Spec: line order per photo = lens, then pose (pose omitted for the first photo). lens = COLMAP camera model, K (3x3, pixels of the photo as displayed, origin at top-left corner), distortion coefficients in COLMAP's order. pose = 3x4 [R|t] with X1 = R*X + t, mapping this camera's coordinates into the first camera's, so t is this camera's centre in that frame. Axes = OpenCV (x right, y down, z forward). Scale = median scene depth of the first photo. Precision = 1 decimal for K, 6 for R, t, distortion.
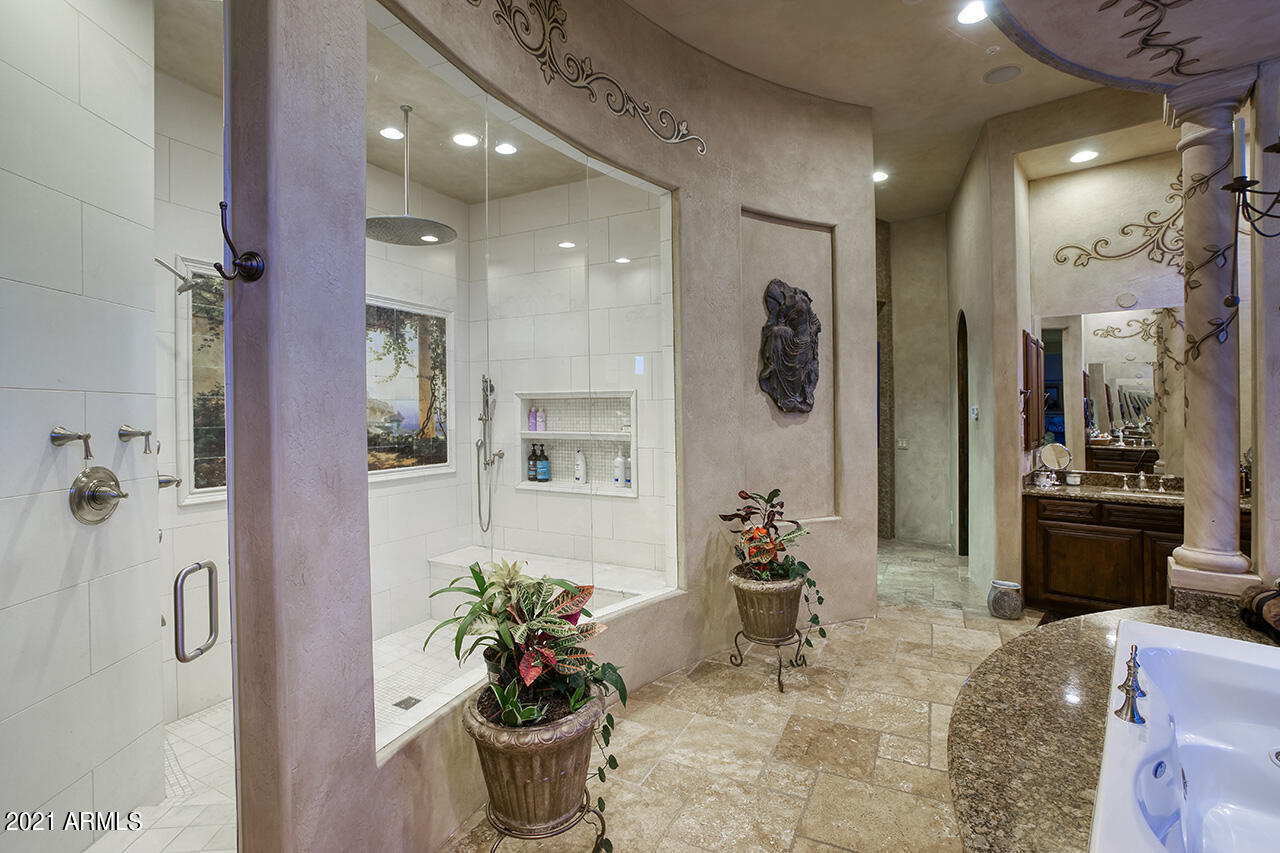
lens RADIAL K [[589.6, 0, 641.6], [0, 589.6, 424.8], [0, 0, 1]] dist [-0.002878, -0.000150]
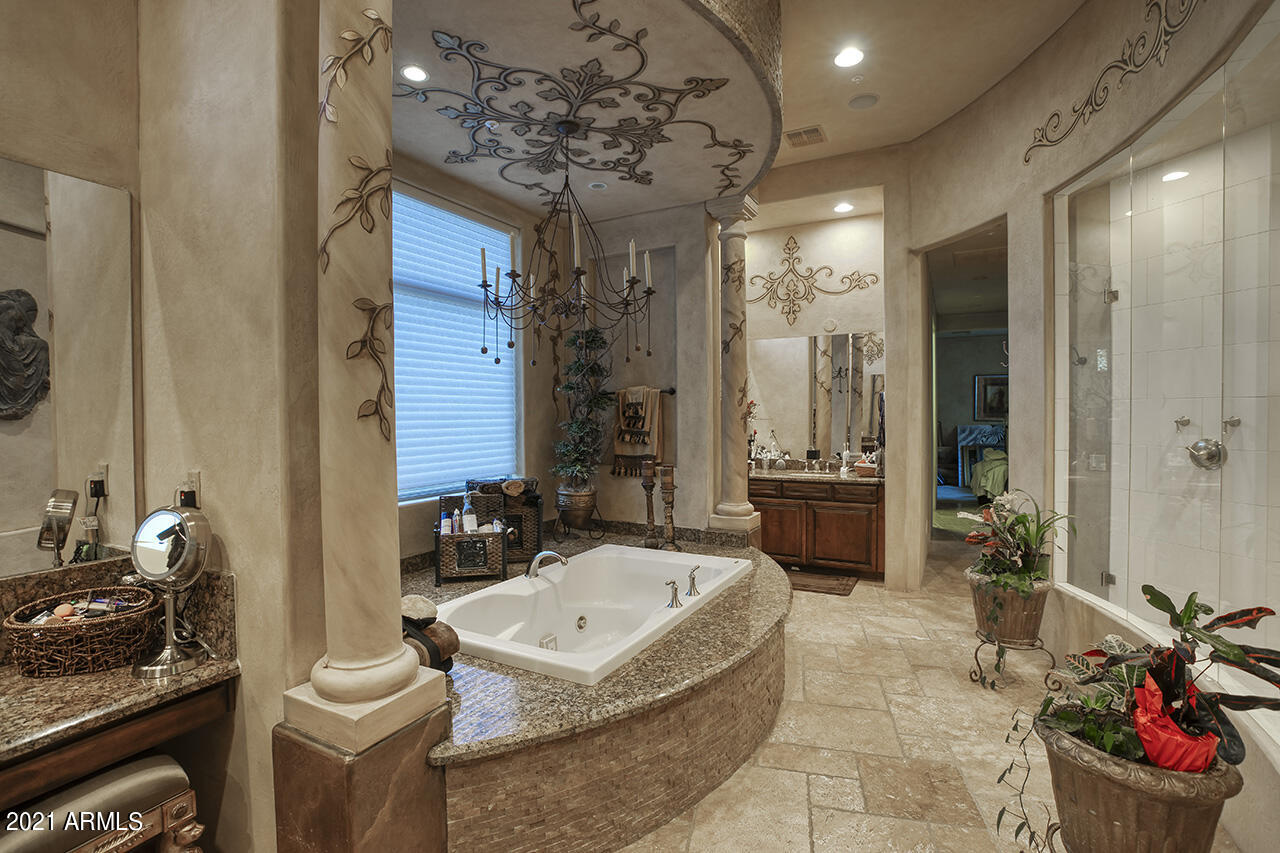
lens RADIAL K [[589.6, 0, 639.2], [0, 589.6, 424.6], [0, 0, 1]] dist [-0.002878, -0.000150]
pose [[-0.976555, 0.006483, -0.215170, 0.946084], [0.001223, 0.999697, 0.024569, -0.025621], [0.215264, 0.023730, -0.976268, 1.837862]]
